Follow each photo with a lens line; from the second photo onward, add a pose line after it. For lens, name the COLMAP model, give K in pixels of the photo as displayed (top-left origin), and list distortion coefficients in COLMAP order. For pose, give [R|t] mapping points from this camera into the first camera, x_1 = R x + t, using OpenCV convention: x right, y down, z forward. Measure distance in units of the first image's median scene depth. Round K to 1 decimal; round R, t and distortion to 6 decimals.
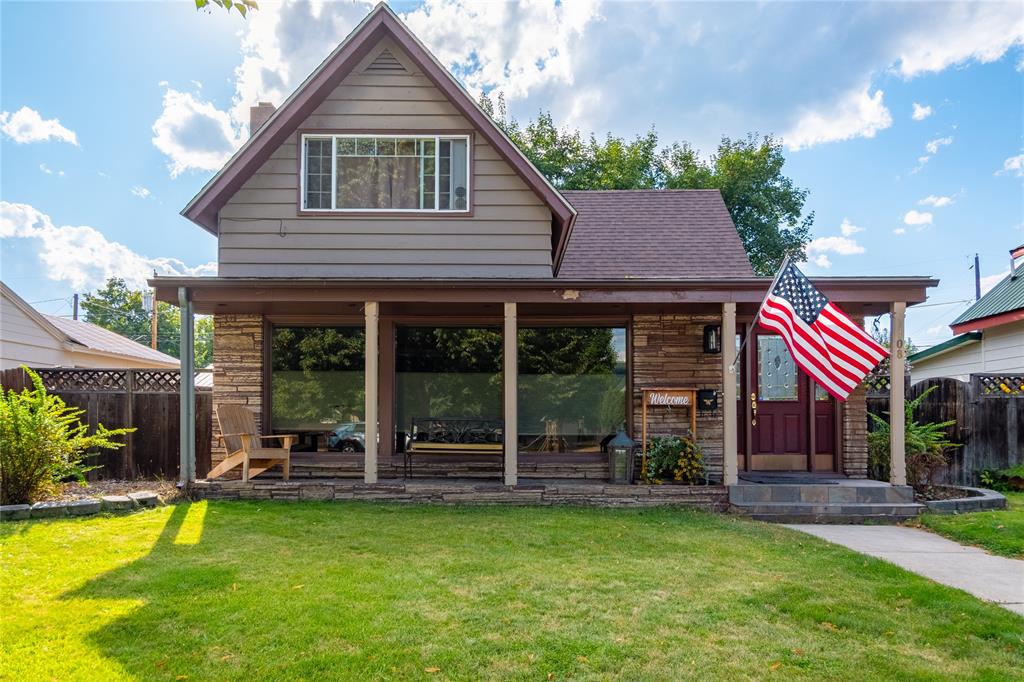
lens RADIAL K [[677.1, 0, 511.0], [0, 677.1, 406.2], [0, 0, 1]] dist [0.001595, -0.002579]
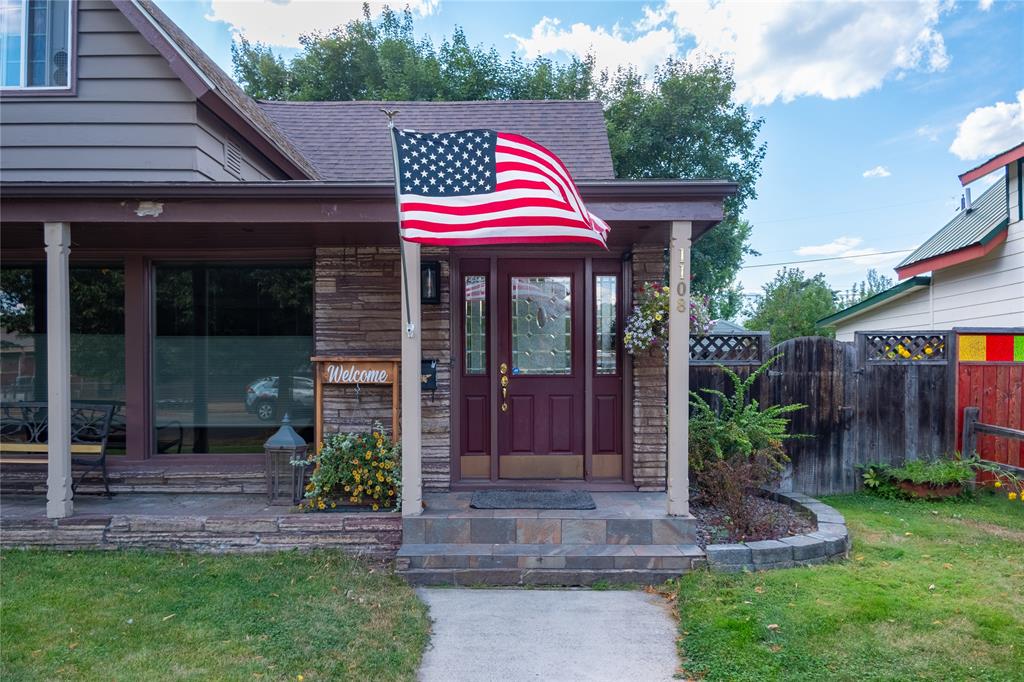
lens RADIAL K [[667.3, 0, 525.1], [0, 667.3, 377.6], [0, 0, 1]] dist [0.005301, -0.002853]
pose [[0.999983, -0.004070, 0.004213, 0.376278], [0.003926, 0.999429, 0.033564, -0.027330], [-0.004348, -0.033547, 0.999428, 0.340098]]
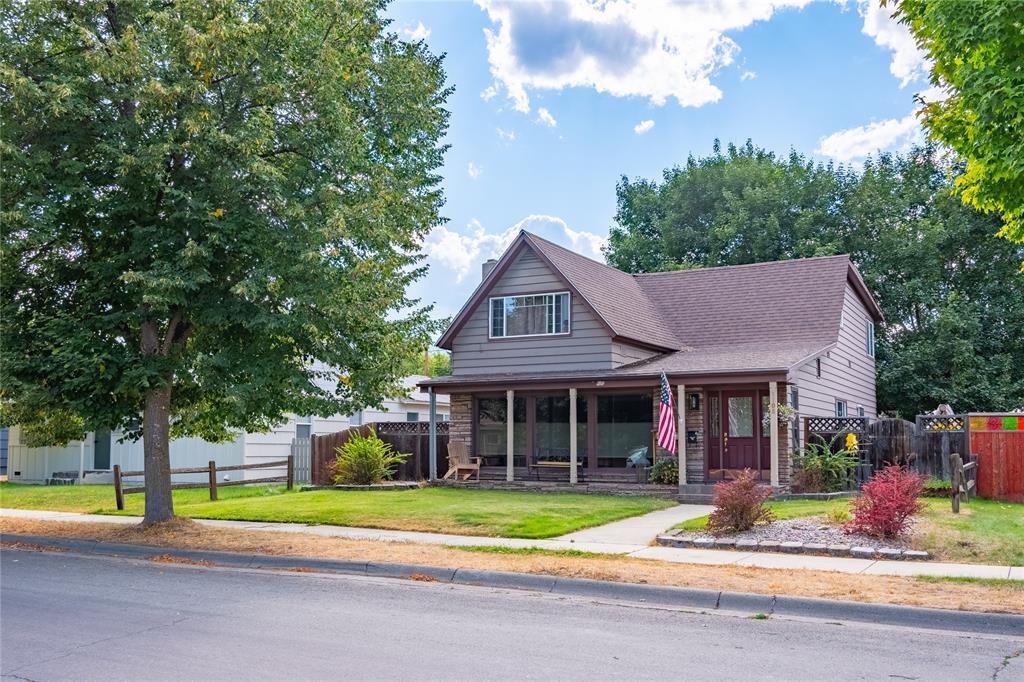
lens RADIAL K [[934.8, 0, 542.2], [0, 934.8, 371.3], [0, 0, 1]] dist [0.001932, 0.000195]
pose [[0.888814, -0.039511, -0.456562, 1.010610], [0.012842, 0.998032, -0.061371, -0.034499], [0.458089, 0.048684, 0.887572, -1.246813]]
